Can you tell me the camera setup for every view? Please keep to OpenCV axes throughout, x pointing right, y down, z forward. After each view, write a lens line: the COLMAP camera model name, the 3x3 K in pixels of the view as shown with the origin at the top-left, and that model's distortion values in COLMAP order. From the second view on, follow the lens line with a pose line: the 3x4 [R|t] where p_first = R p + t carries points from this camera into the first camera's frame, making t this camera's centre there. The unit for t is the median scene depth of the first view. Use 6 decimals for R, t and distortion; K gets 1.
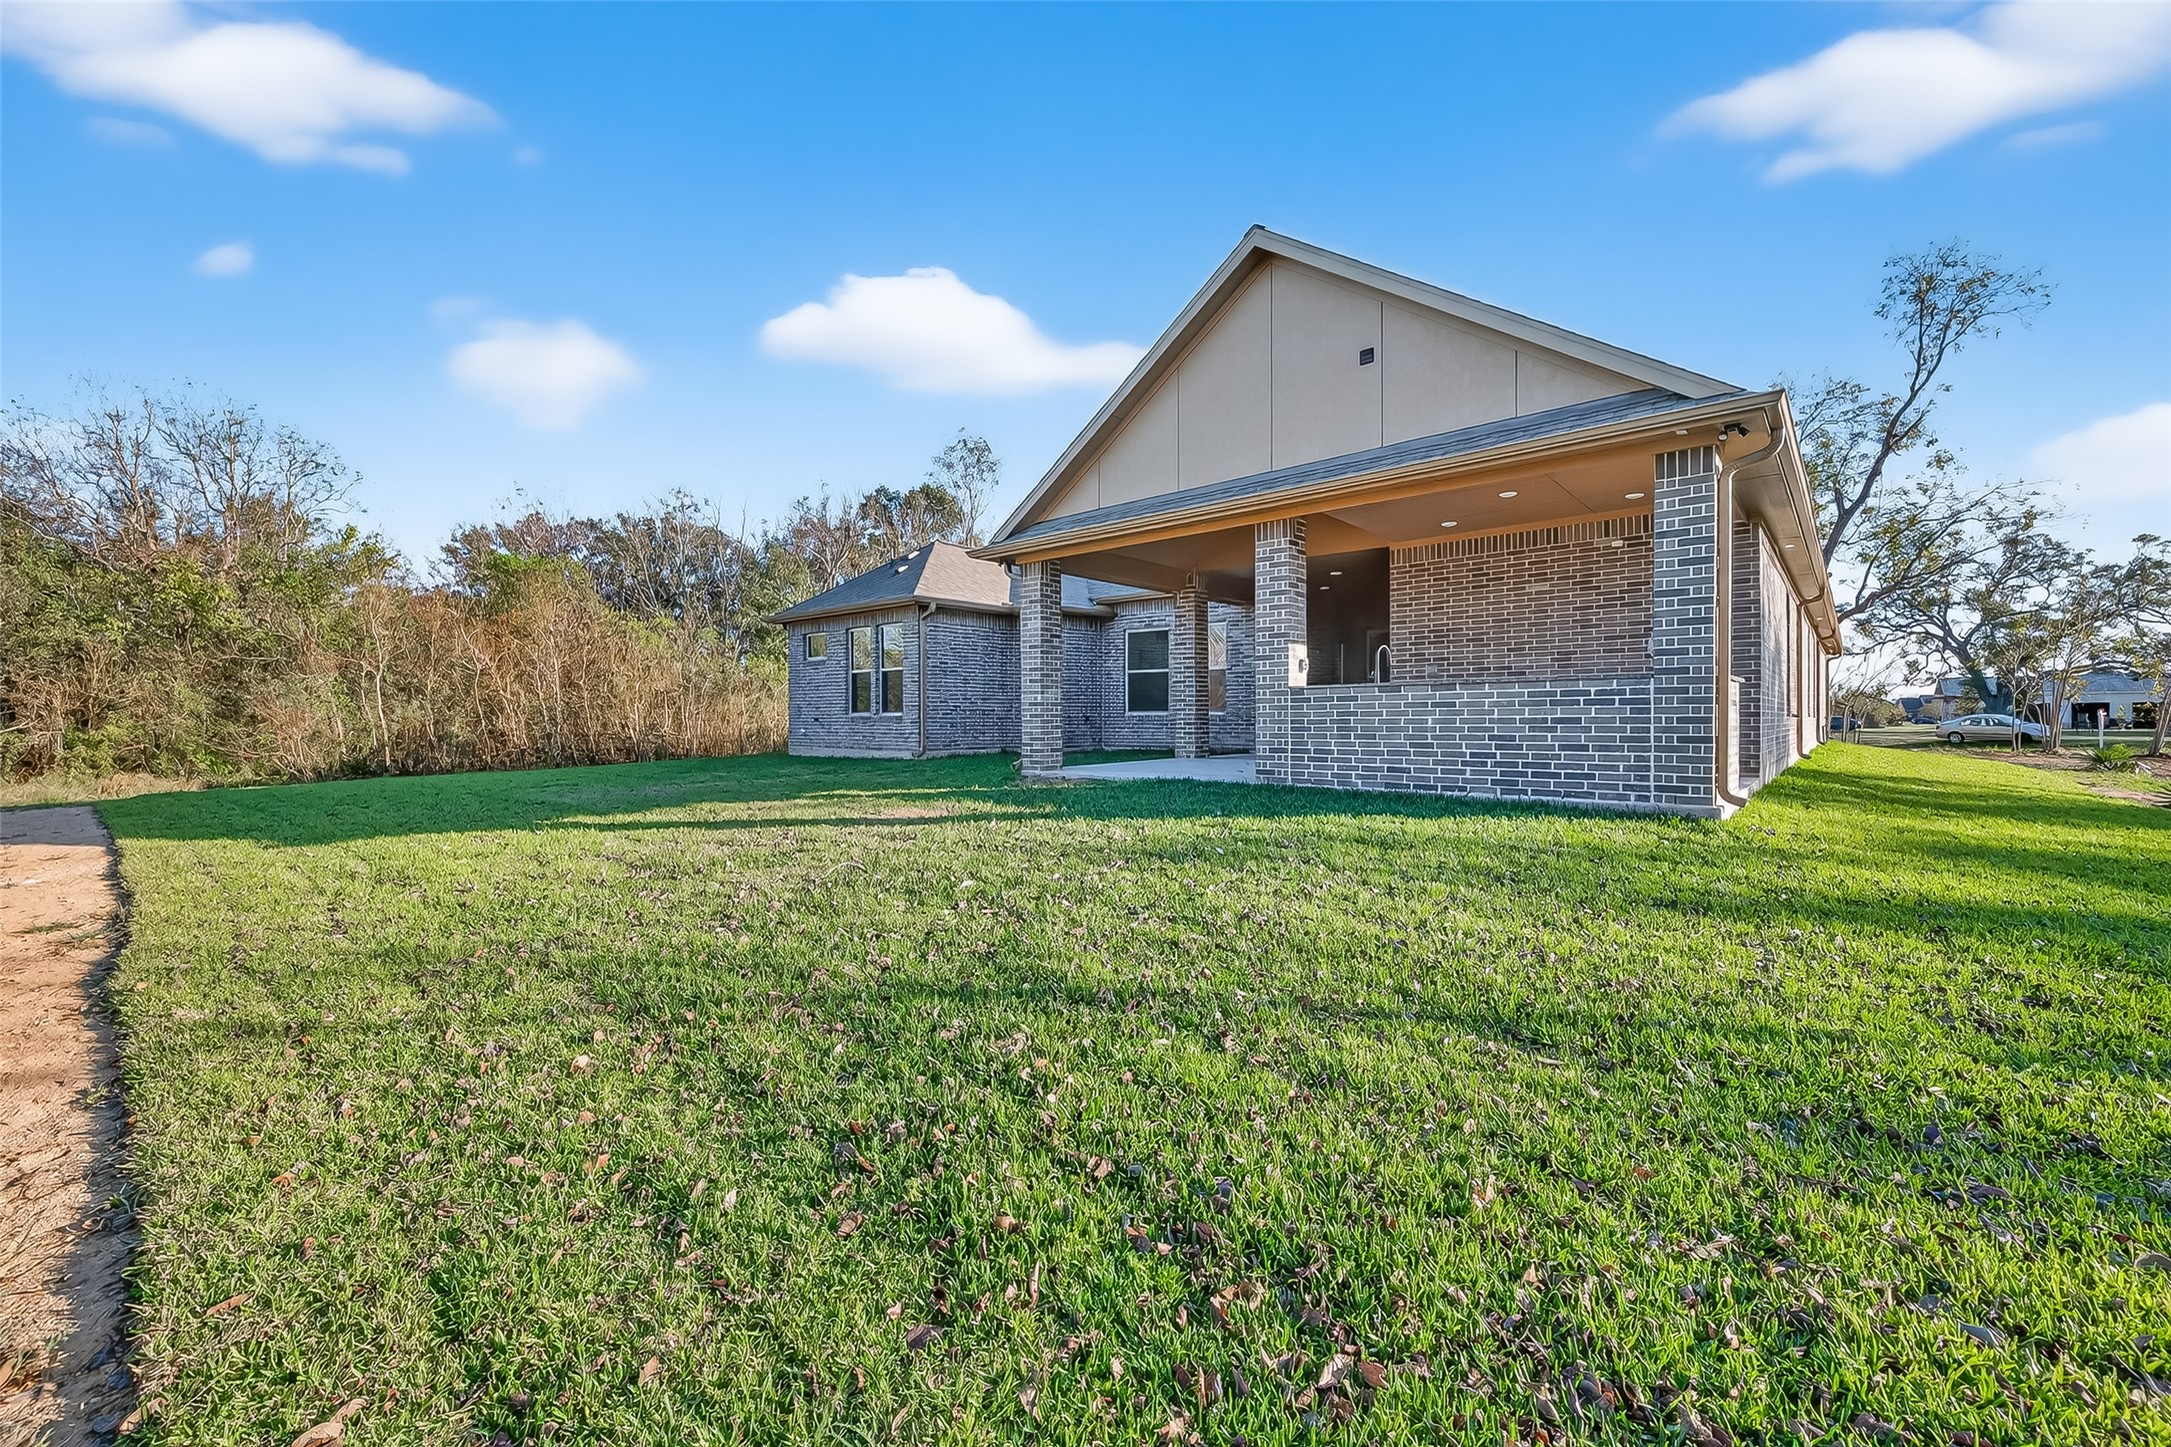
lens RADIAL K [[877.4, 0, 1089.7], [0, 877.4, 716.9], [0, 0, 1]] dist [-0.006968, 0.001792]
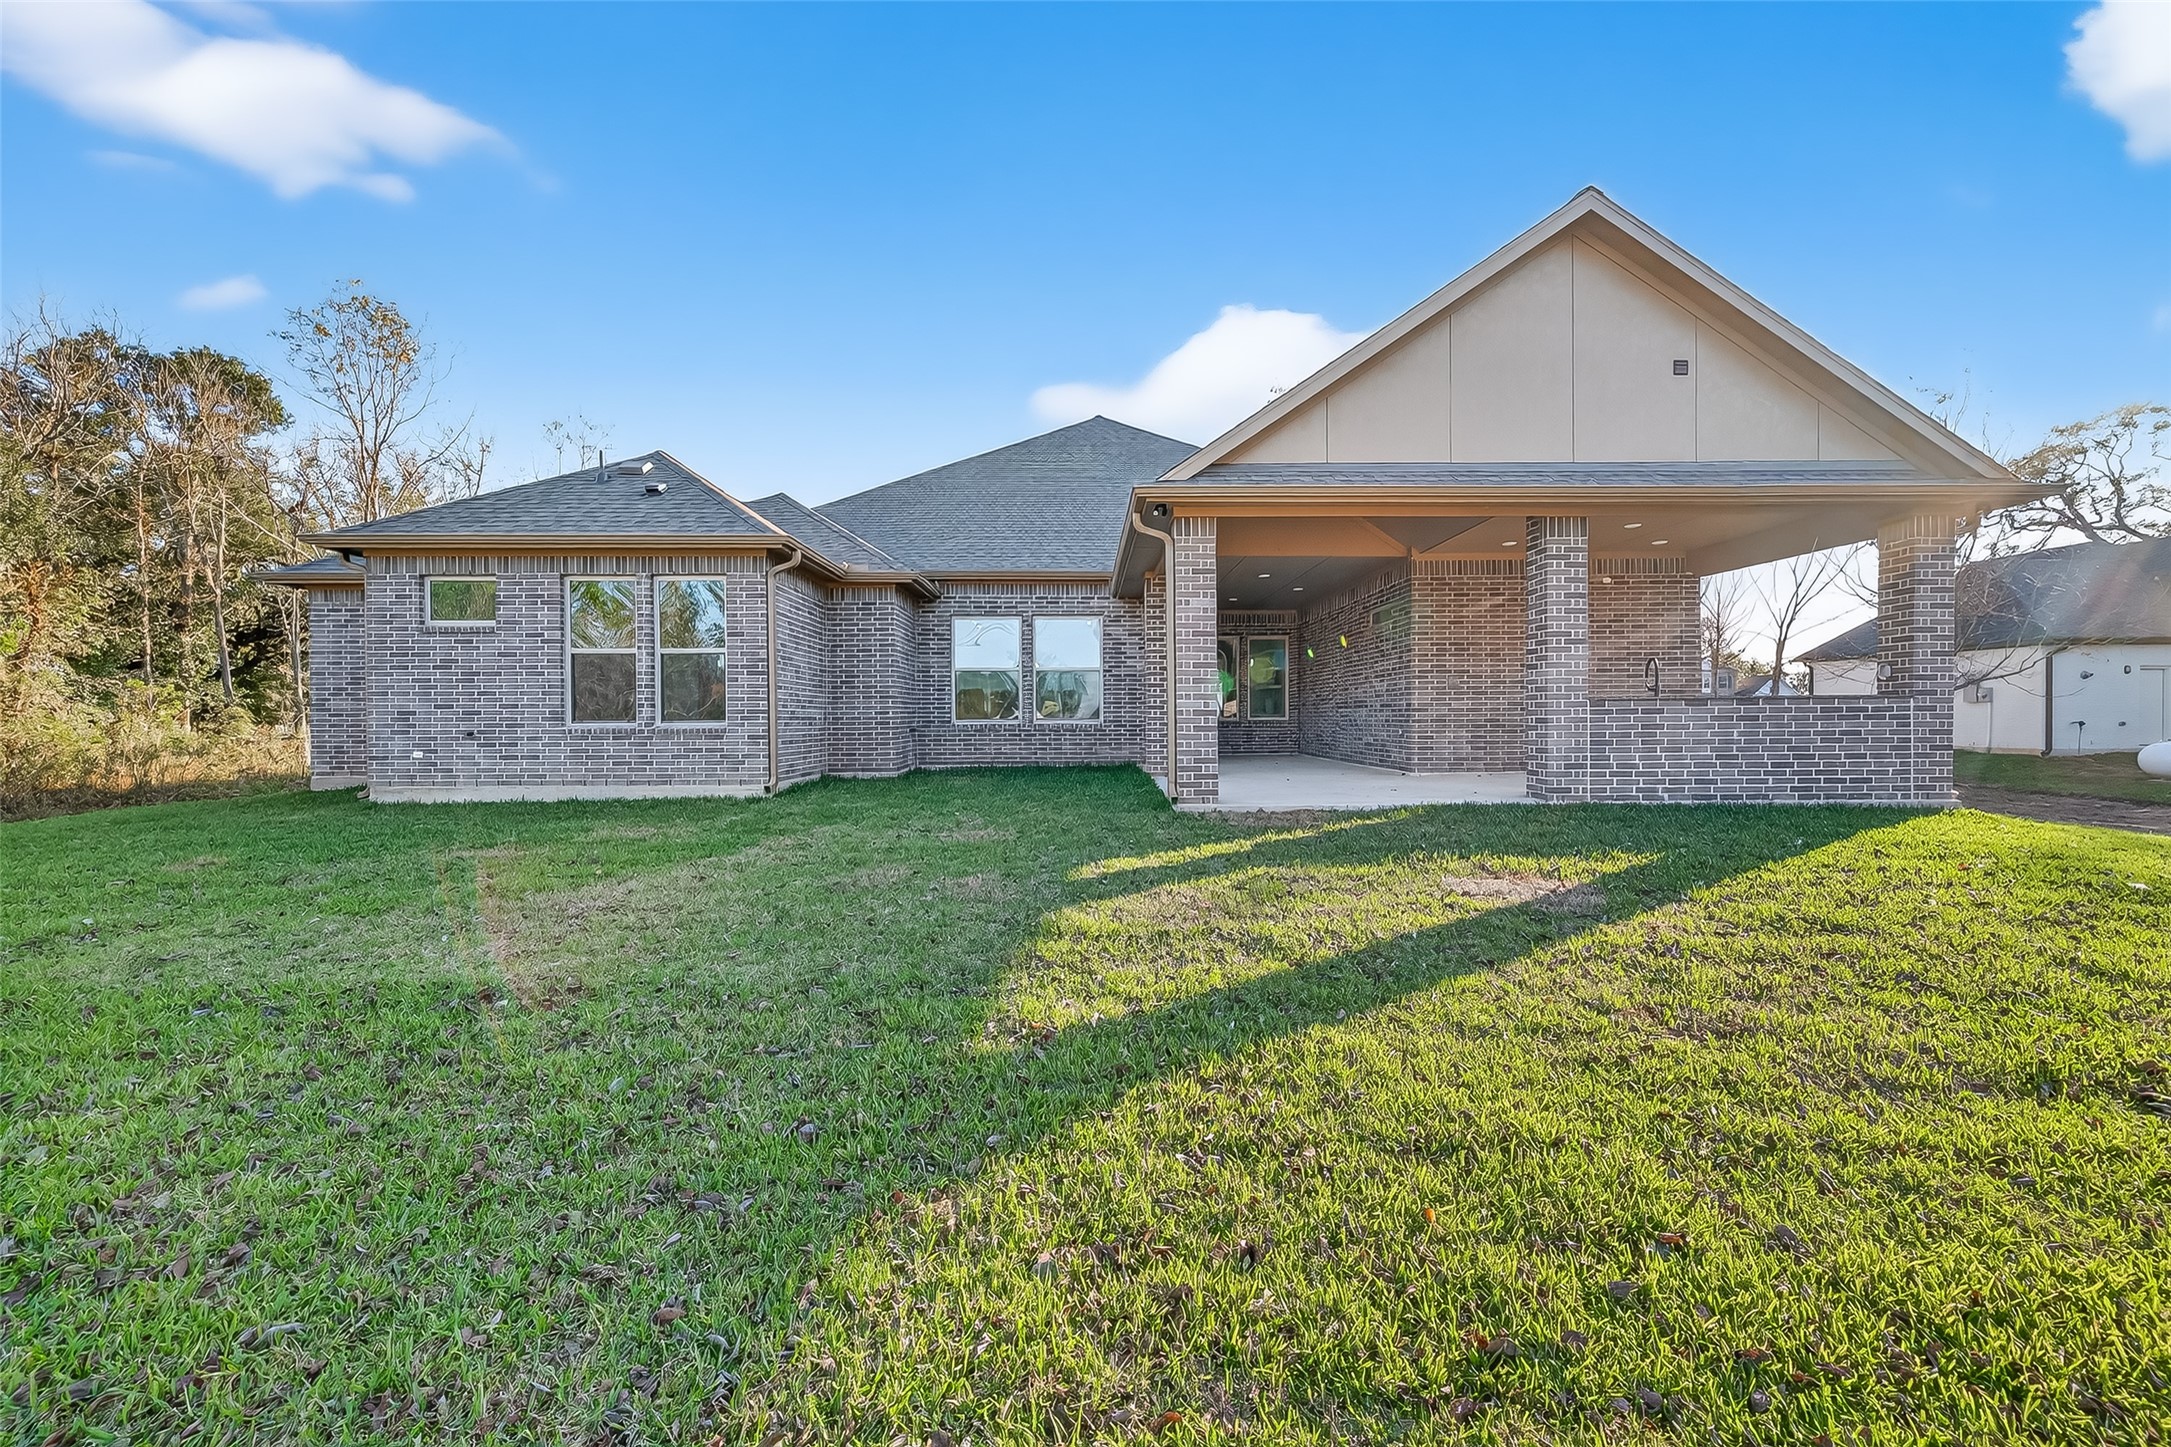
lens RADIAL K [[877.4, 0, 1086.4], [0, 877.4, 725.9], [0, 0, 1]] dist [-0.006968, 0.001792]
pose [[0.737050, -0.007221, 0.675799, -0.803504], [0.001648, 0.999959, 0.008887, -0.013908], [-0.675836, -0.005437, 0.737032, 0.678775]]
